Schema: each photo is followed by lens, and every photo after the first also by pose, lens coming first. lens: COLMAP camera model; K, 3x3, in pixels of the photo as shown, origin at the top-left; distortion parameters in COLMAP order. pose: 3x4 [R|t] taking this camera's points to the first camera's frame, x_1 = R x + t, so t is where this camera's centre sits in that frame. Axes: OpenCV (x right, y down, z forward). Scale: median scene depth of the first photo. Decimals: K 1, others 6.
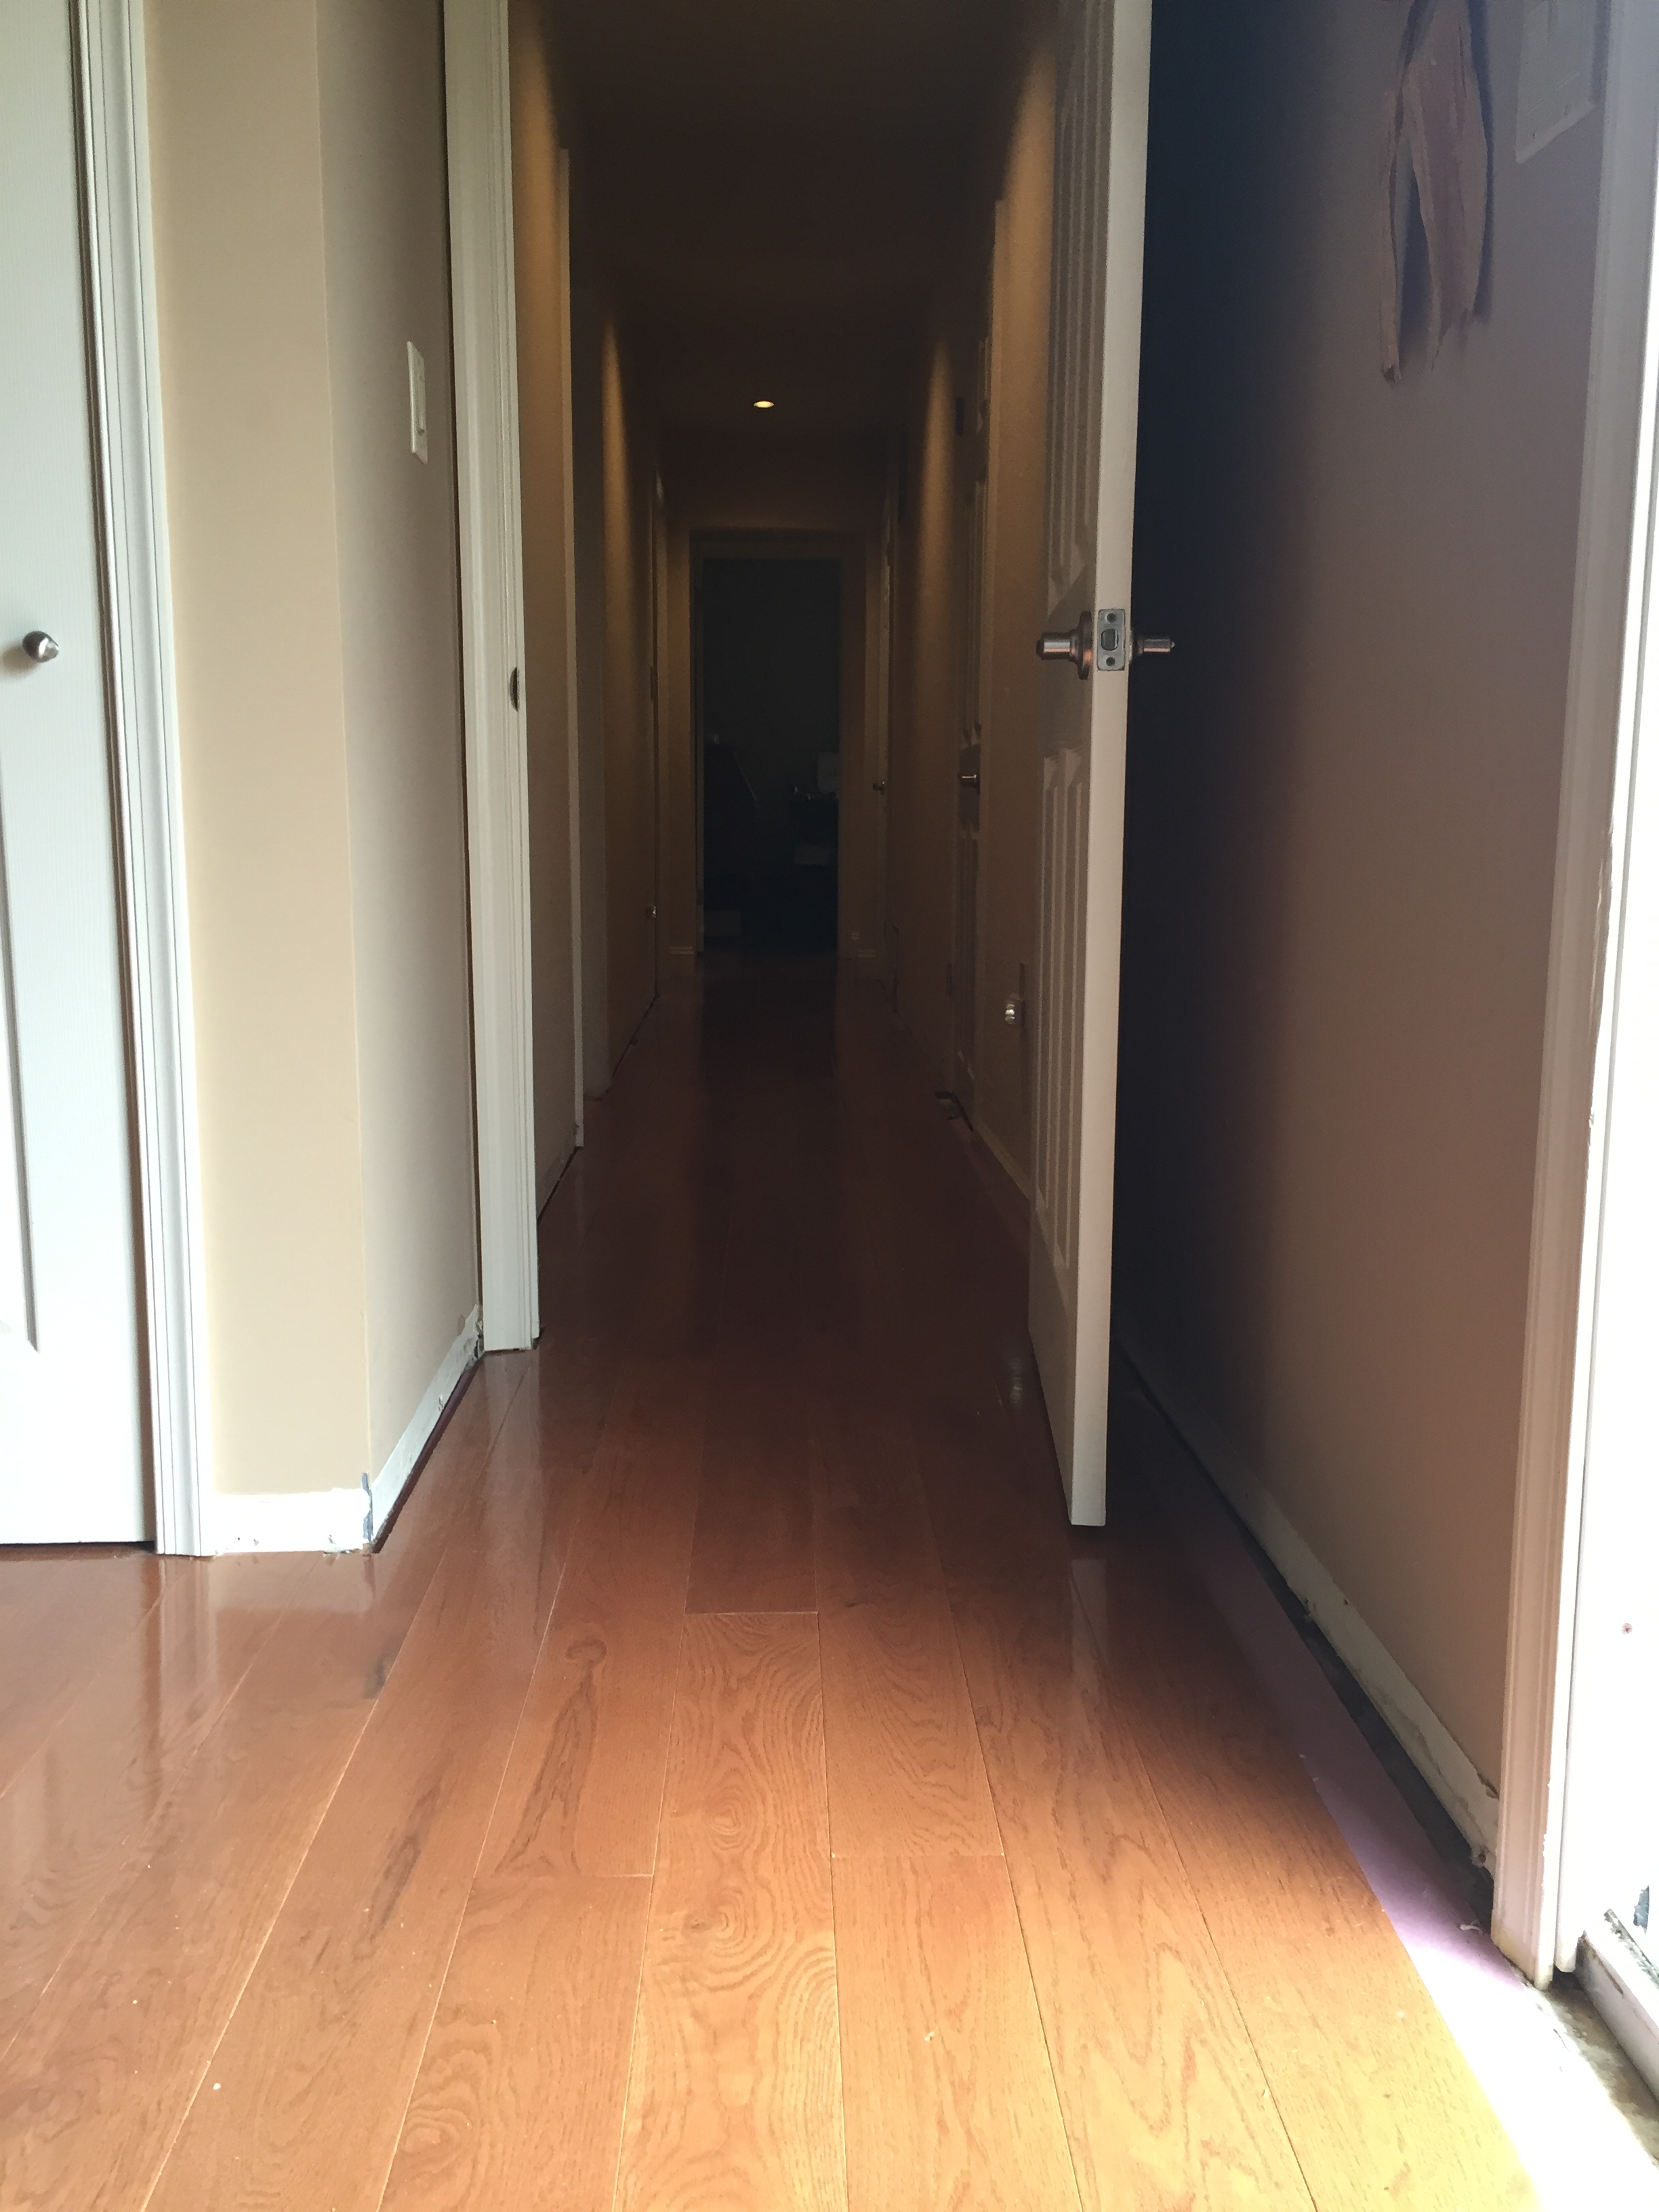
lens RADIAL K [[1902.2, 0, 829.5], [0, 1902.2, 1106.0], [0, 0, 1]] dist [0.093423, -0.131613]
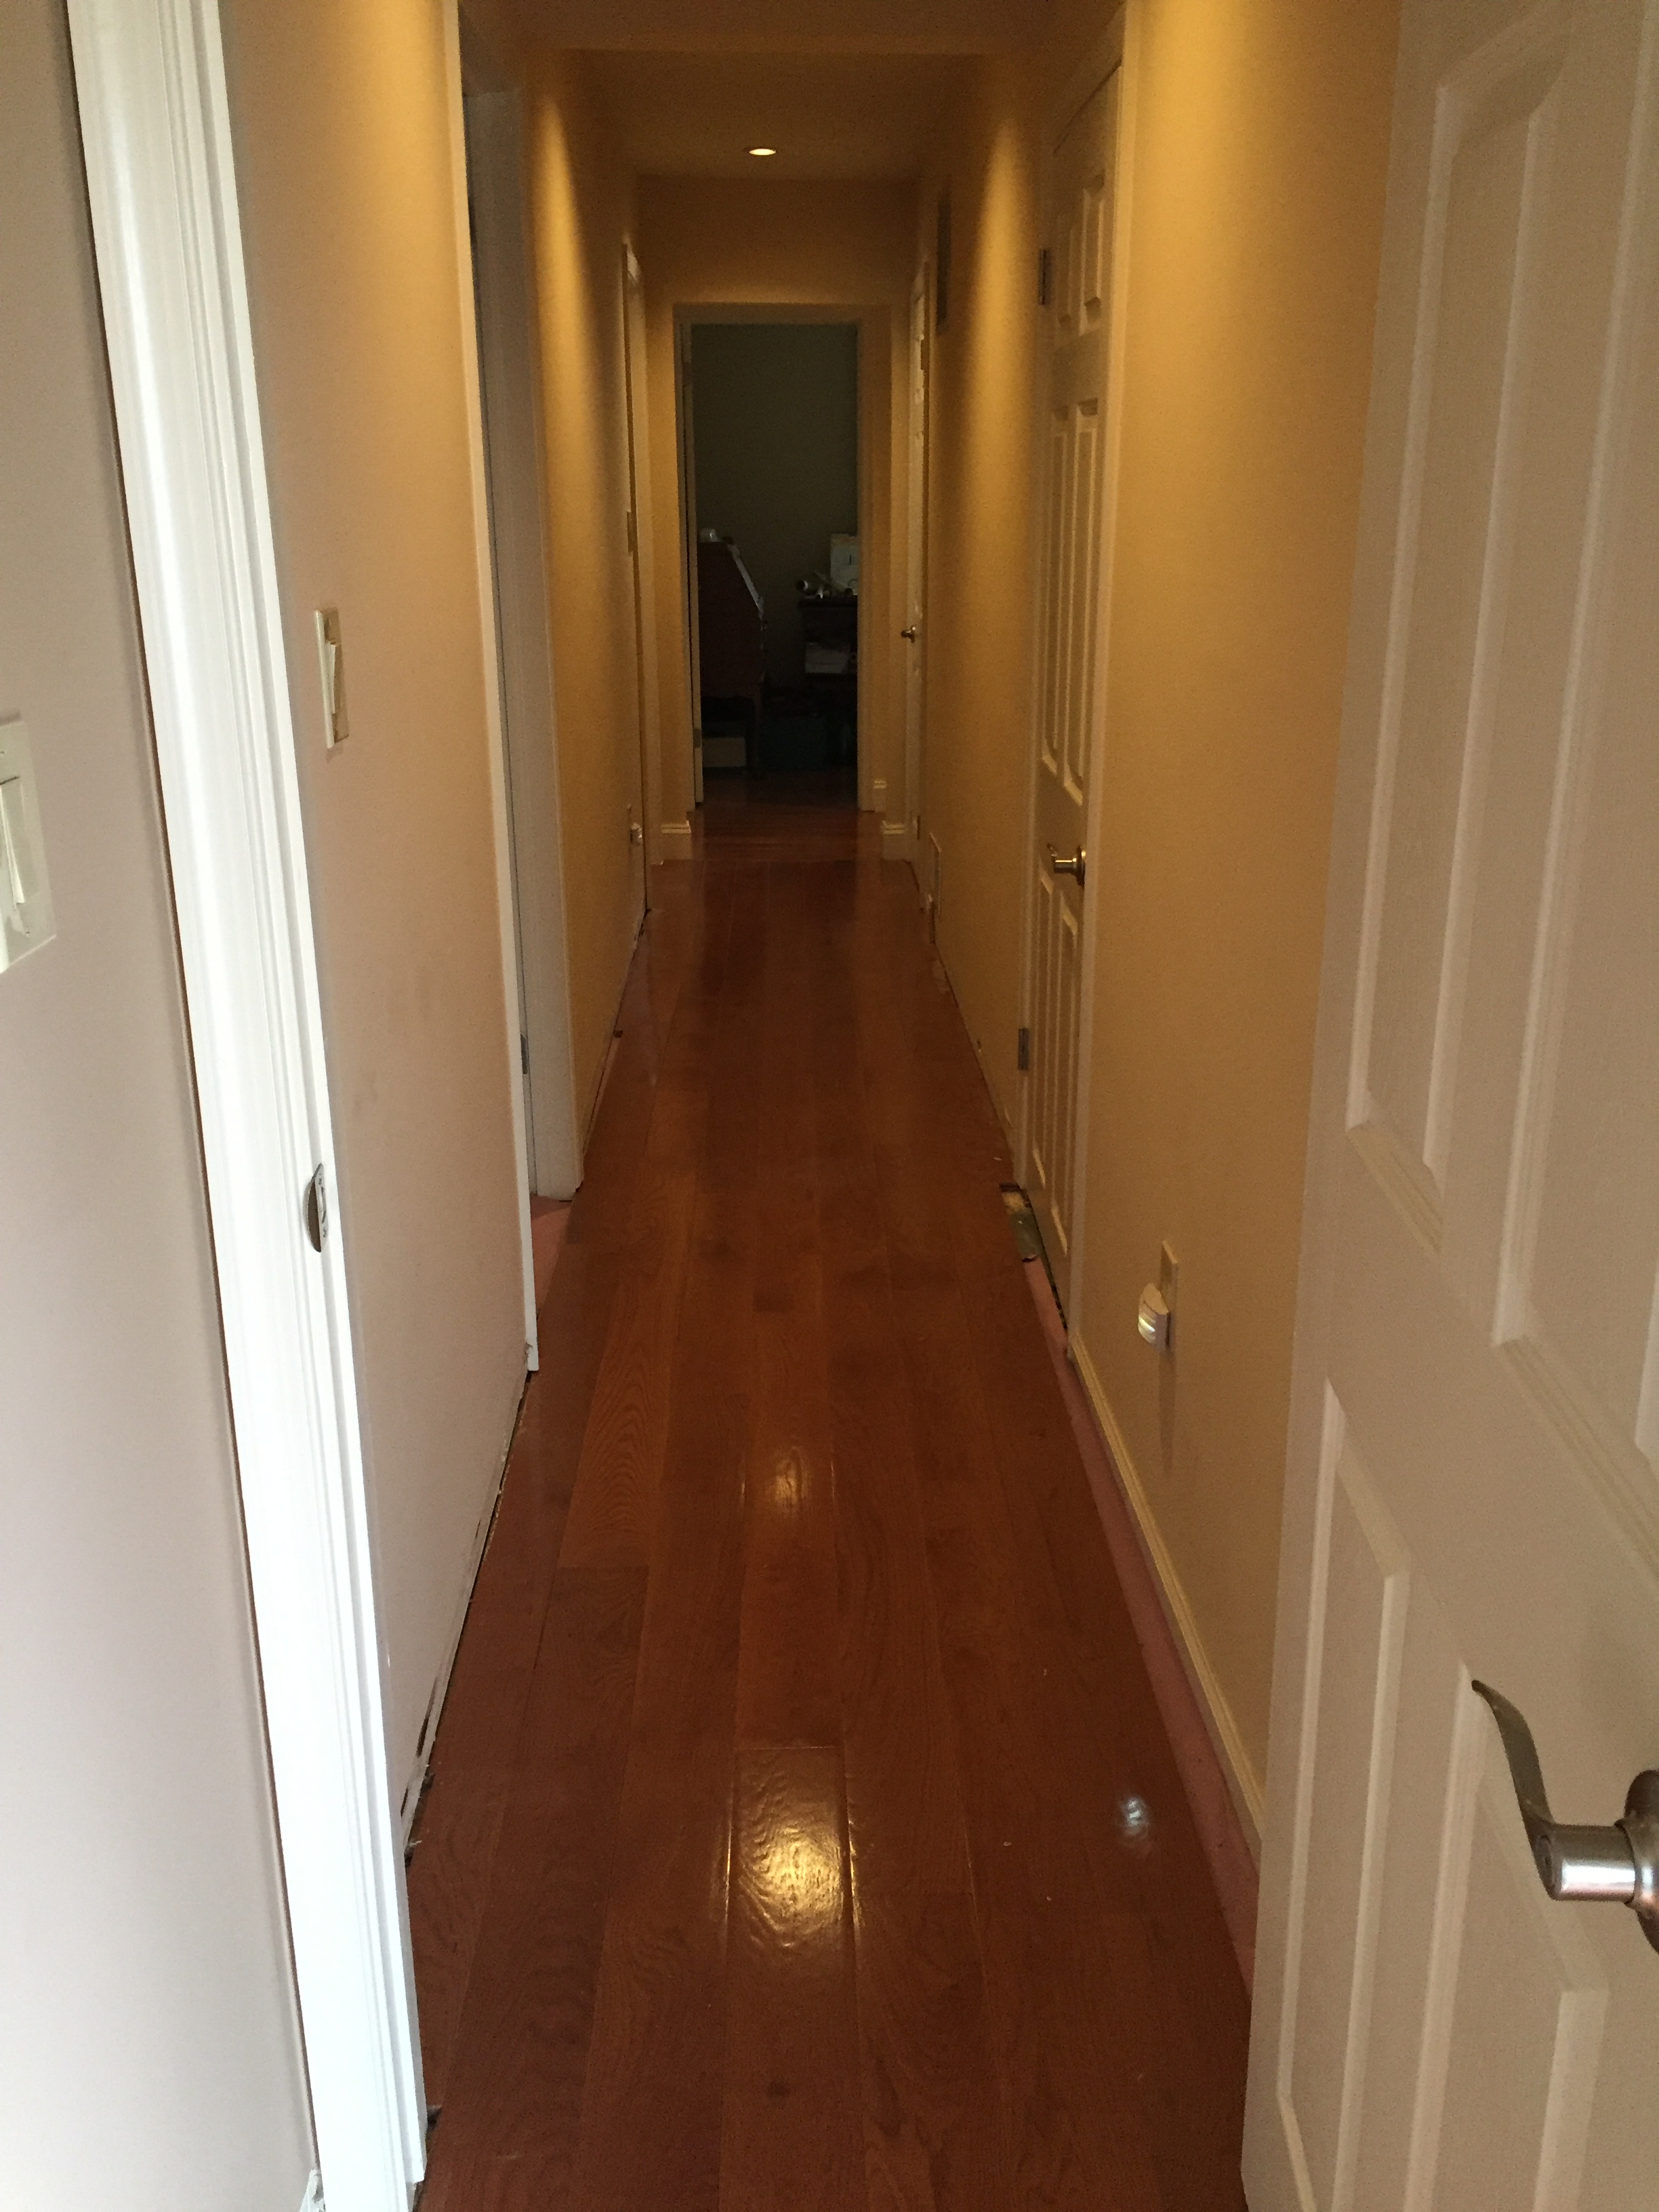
lens RADIAL K [[1902.2, 0, 829.5], [0, 1902.2, 1106.0], [0, 0, 1]] dist [0.093423, -0.131613]
pose [[0.999919, -0.010975, -0.006393, -0.006088], [0.011870, 0.986597, 0.162745, -0.109853], [0.004521, -0.162808, 0.986647, 0.160473]]
